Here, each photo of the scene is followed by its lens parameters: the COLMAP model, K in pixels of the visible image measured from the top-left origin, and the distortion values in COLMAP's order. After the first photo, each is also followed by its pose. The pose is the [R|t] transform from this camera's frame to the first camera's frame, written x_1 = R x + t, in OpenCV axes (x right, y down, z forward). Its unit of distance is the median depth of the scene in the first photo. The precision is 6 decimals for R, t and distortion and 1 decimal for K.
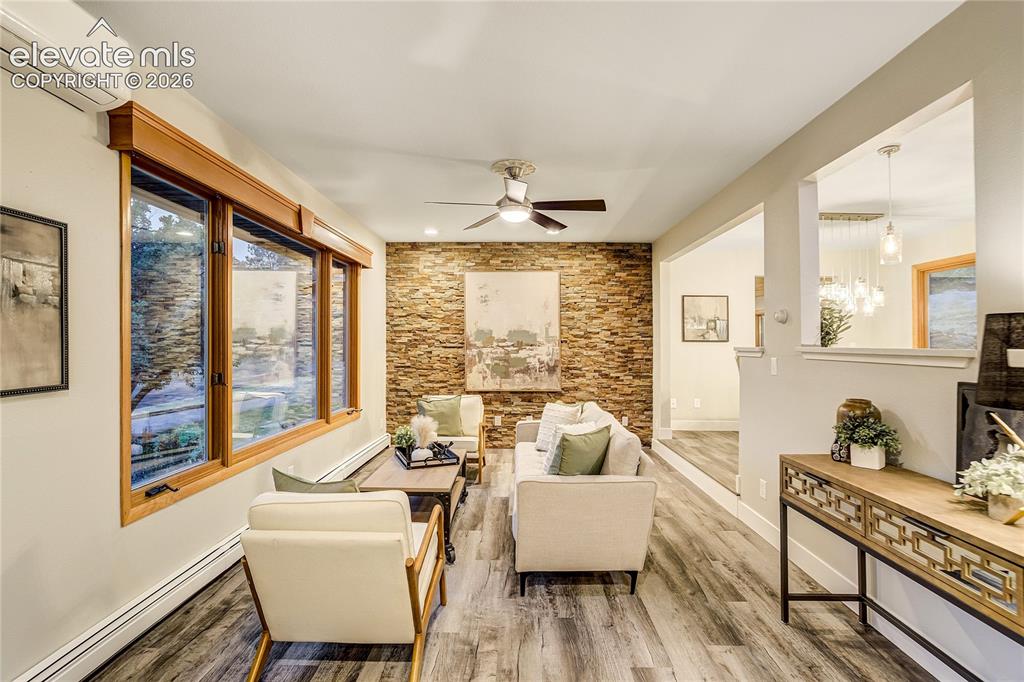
lens RADIAL K [[468.3, 0, 515.7], [0, 468.3, 339.9], [0, 0, 1]] dist [-0.028408, 0.010771]
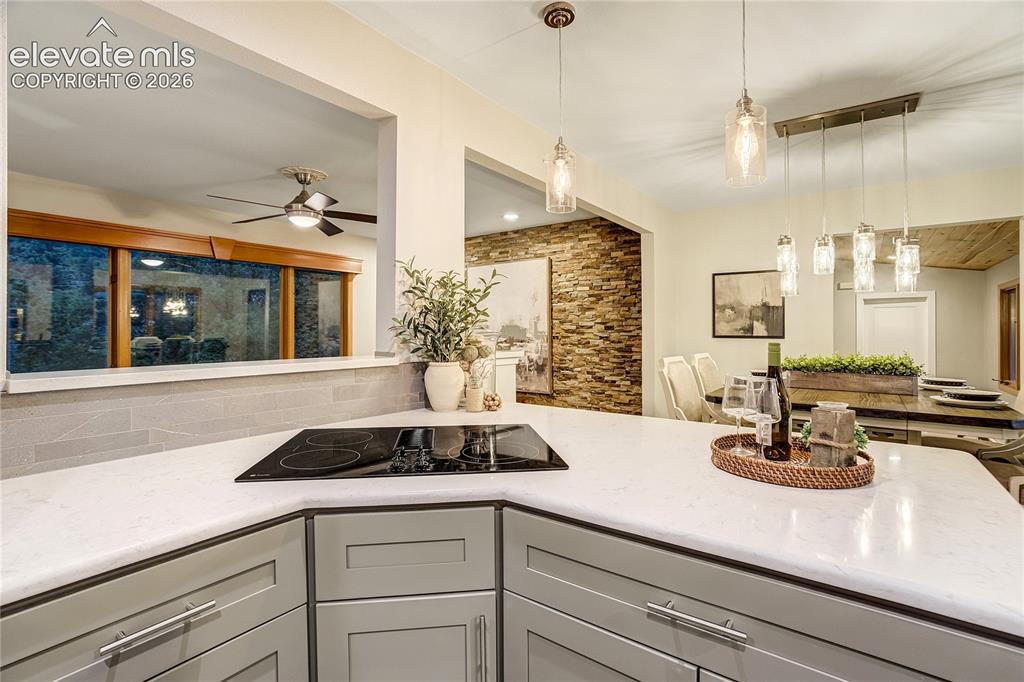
lens RADIAL K [[468.3, 0, 523.2], [0, 468.3, 328.5], [0, 0, 1]] dist [-0.028408, 0.010771]
pose [[0.817881, -0.008595, -0.575323, 0.556835], [0.010625, 0.999944, 0.000166, -0.013754], [0.575289, -0.006249, 0.817926, 0.248728]]
